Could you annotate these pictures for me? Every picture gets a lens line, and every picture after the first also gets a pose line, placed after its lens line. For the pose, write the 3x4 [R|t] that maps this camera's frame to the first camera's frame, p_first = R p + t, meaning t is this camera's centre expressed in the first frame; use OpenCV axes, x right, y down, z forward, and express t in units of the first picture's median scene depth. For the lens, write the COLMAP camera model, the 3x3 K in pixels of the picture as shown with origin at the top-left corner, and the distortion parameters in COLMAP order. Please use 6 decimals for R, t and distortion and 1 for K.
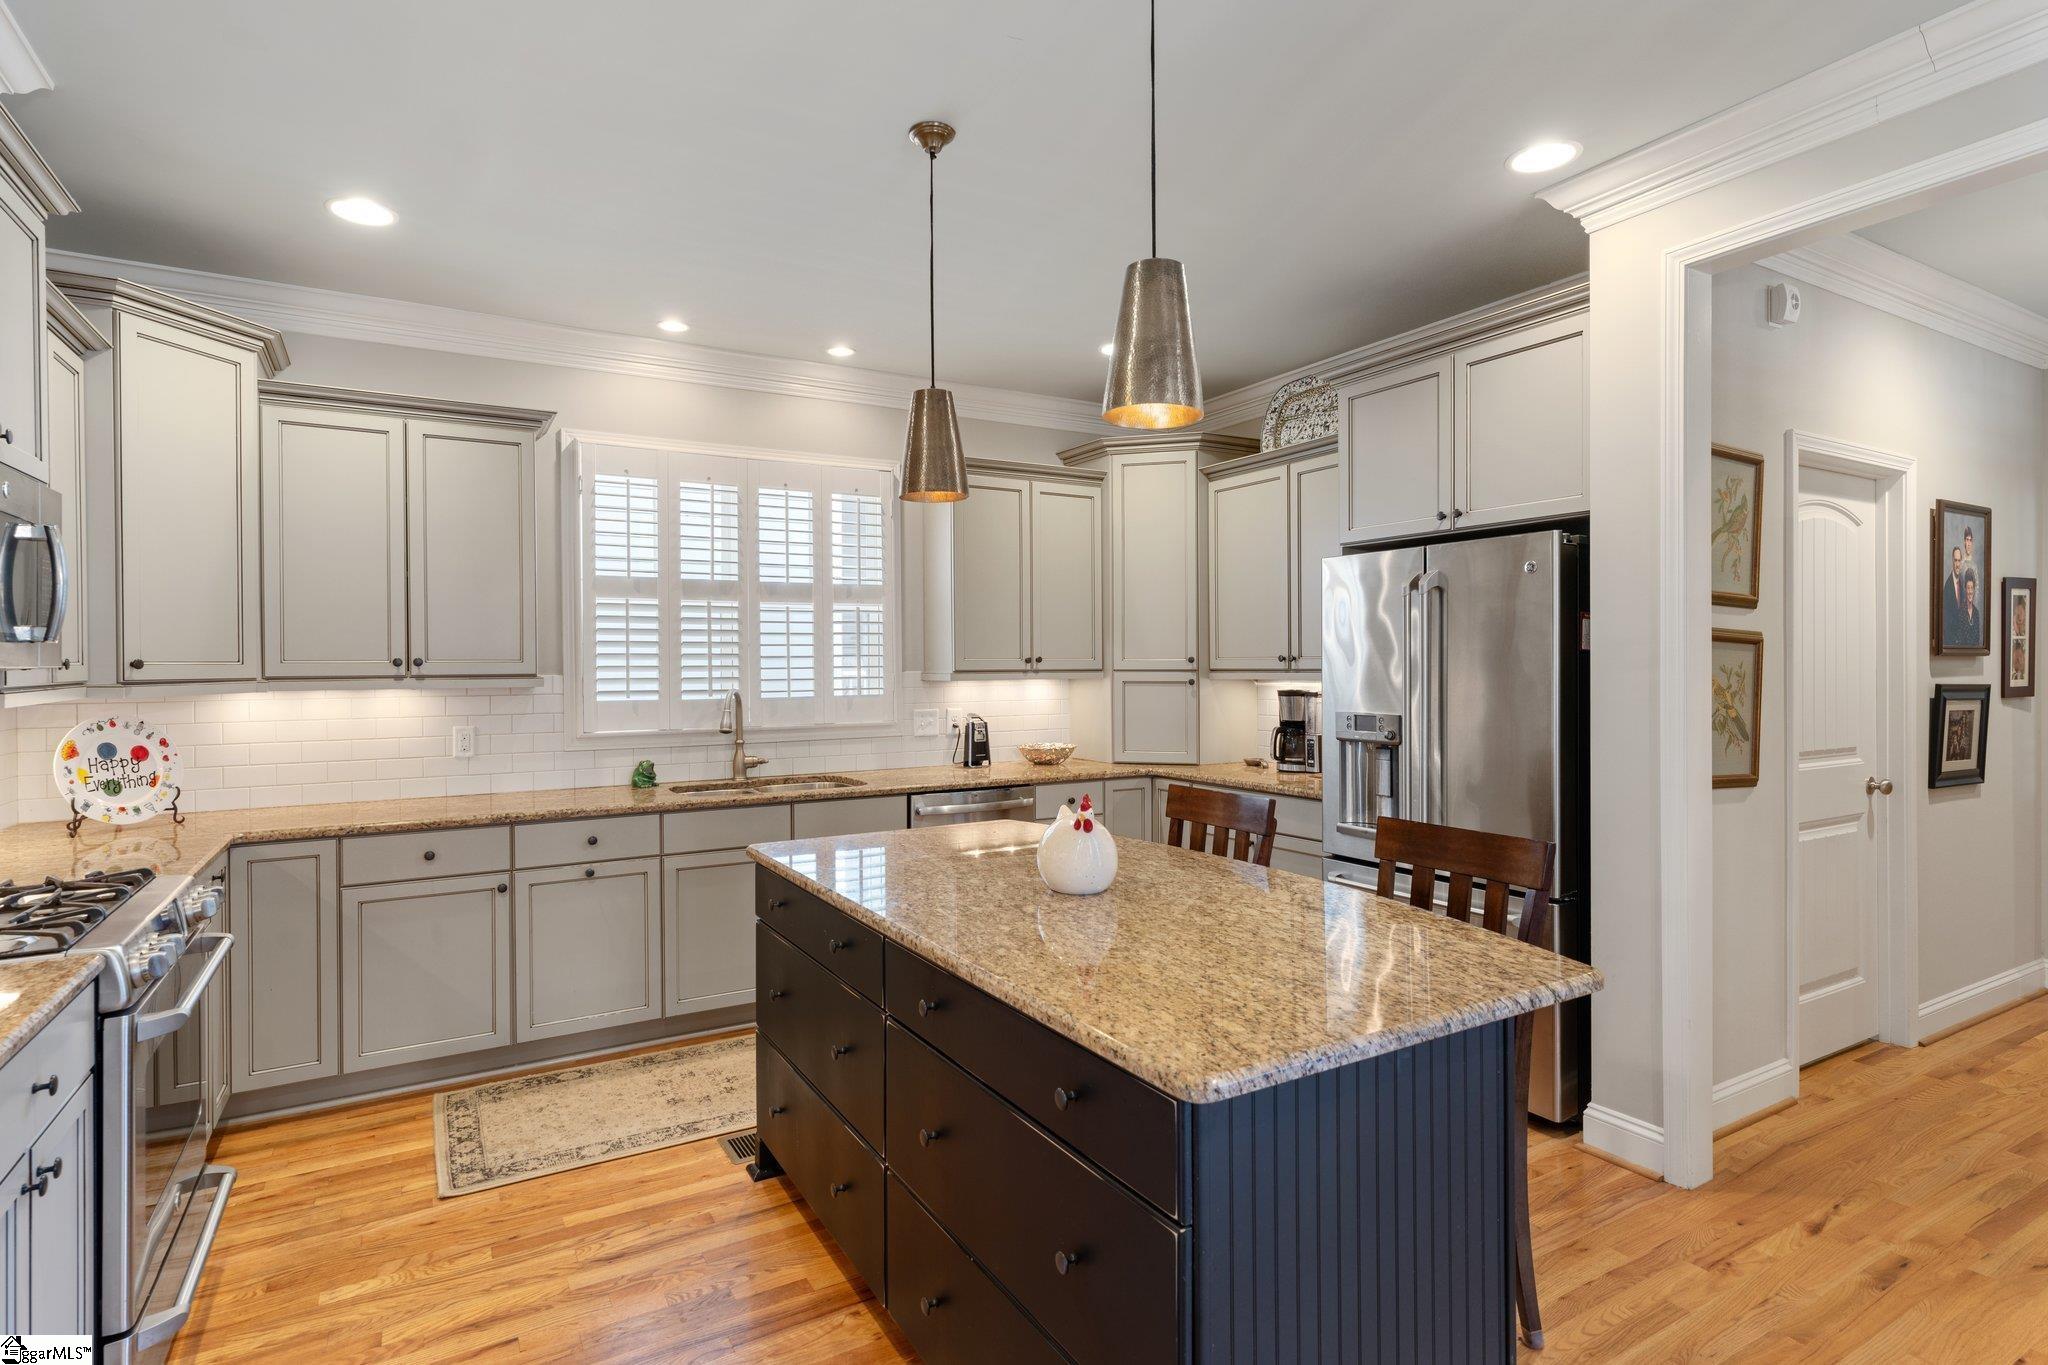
lens RADIAL K [[972.8, 0, 1036.4], [0, 972.8, 679.6], [0, 0, 1]] dist [0.004008, -0.000148]
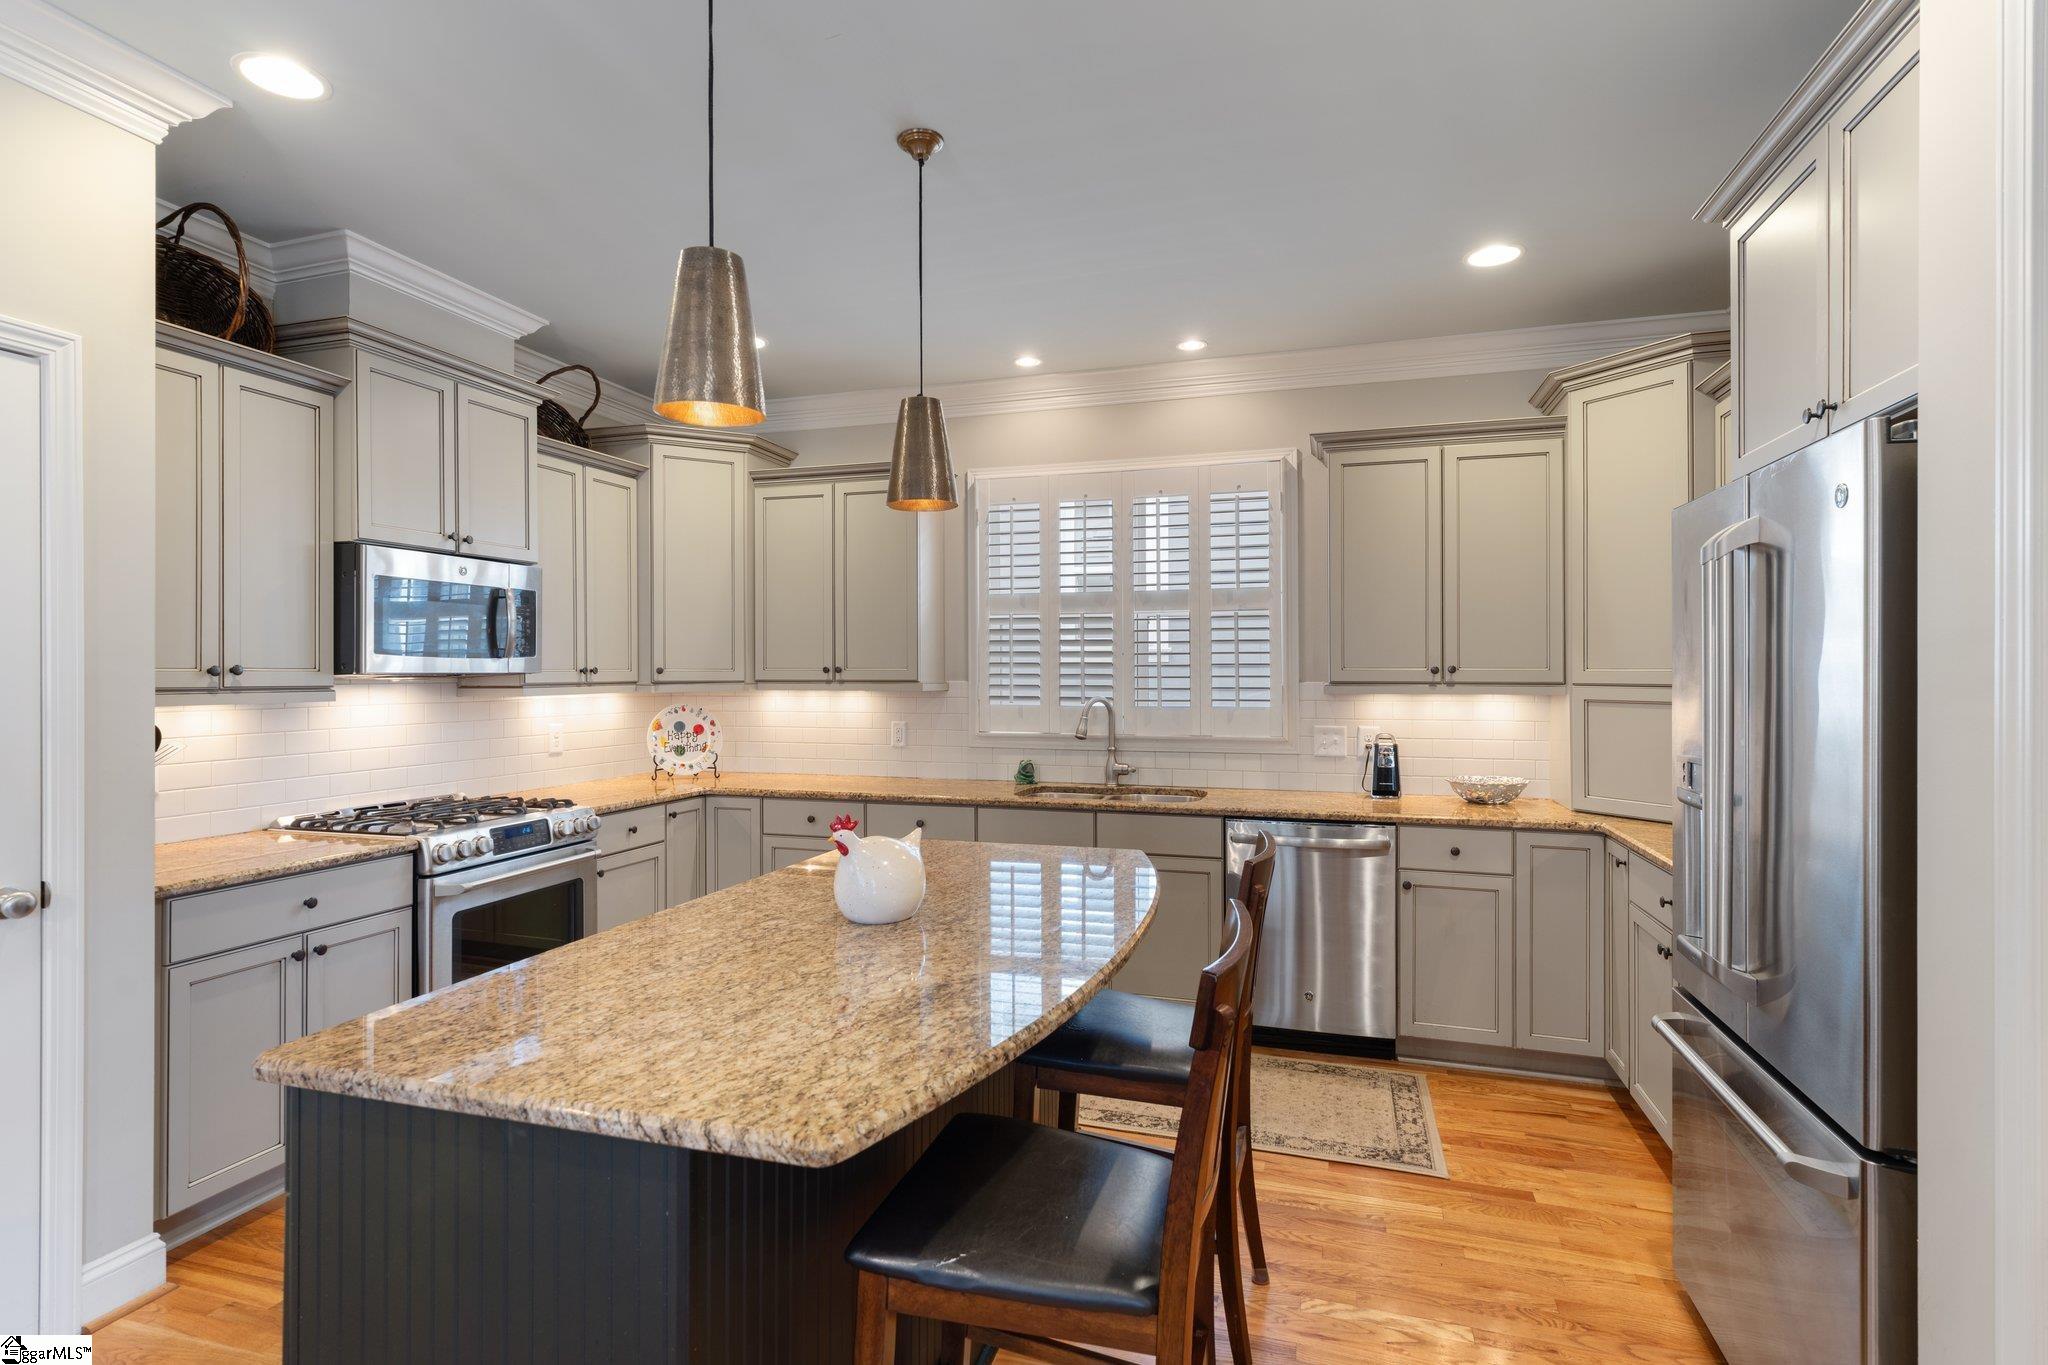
lens RADIAL K [[972.8, 0, 952.5], [0, 972.8, 674.6], [0, 0, 1]] dist [0.004008, -0.000148]
pose [[0.692172, 0.006962, -0.721699, 0.370222], [-0.016597, 0.999843, -0.006272, -0.005581], [0.721542, 0.016319, 0.692178, 0.197788]]
